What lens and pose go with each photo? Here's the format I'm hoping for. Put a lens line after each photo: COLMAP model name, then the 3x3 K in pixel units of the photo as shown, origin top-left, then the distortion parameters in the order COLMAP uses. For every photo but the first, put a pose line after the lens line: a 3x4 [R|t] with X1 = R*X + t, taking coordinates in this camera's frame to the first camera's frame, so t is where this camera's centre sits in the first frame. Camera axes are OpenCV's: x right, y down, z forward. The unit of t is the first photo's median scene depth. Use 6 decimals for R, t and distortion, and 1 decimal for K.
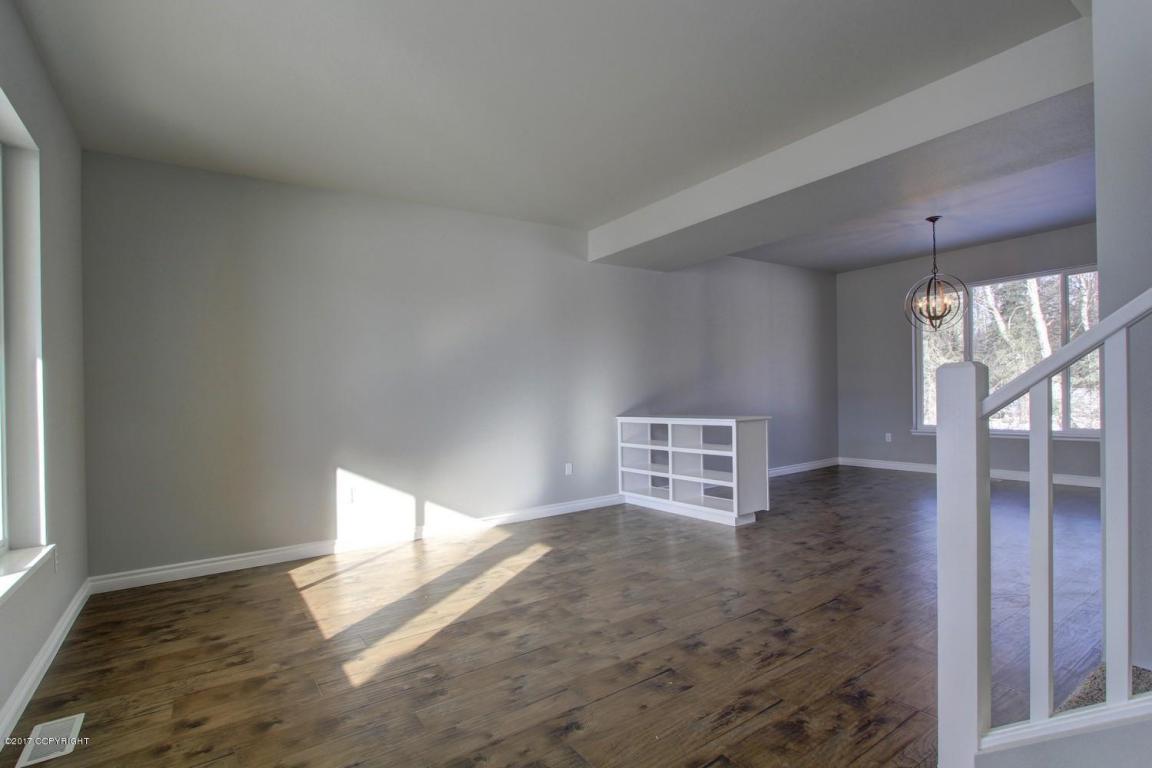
lens RADIAL K [[561.1, 0, 578.0], [0, 561.1, 392.7], [0, 0, 1]] dist [-0.000110, -0.000029]
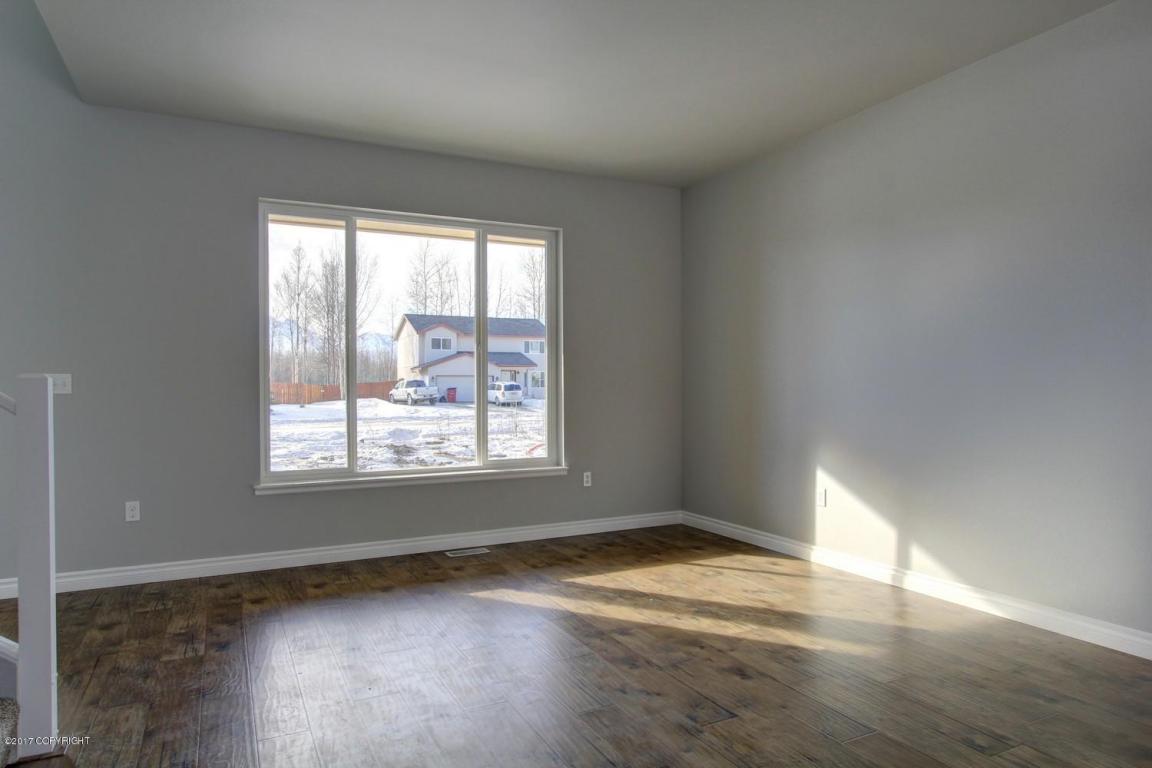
lens RADIAL K [[726.9, 0, 576.9], [0, 726.9, 383.2], [0, 0, 1]] dist [-0.003258, -0.000436]
pose [[-0.144091, 0.029835, -0.989115, 0.952037], [0.014686, 0.999500, 0.028009, -0.028800], [0.989455, -0.010490, -0.144458, 1.093362]]
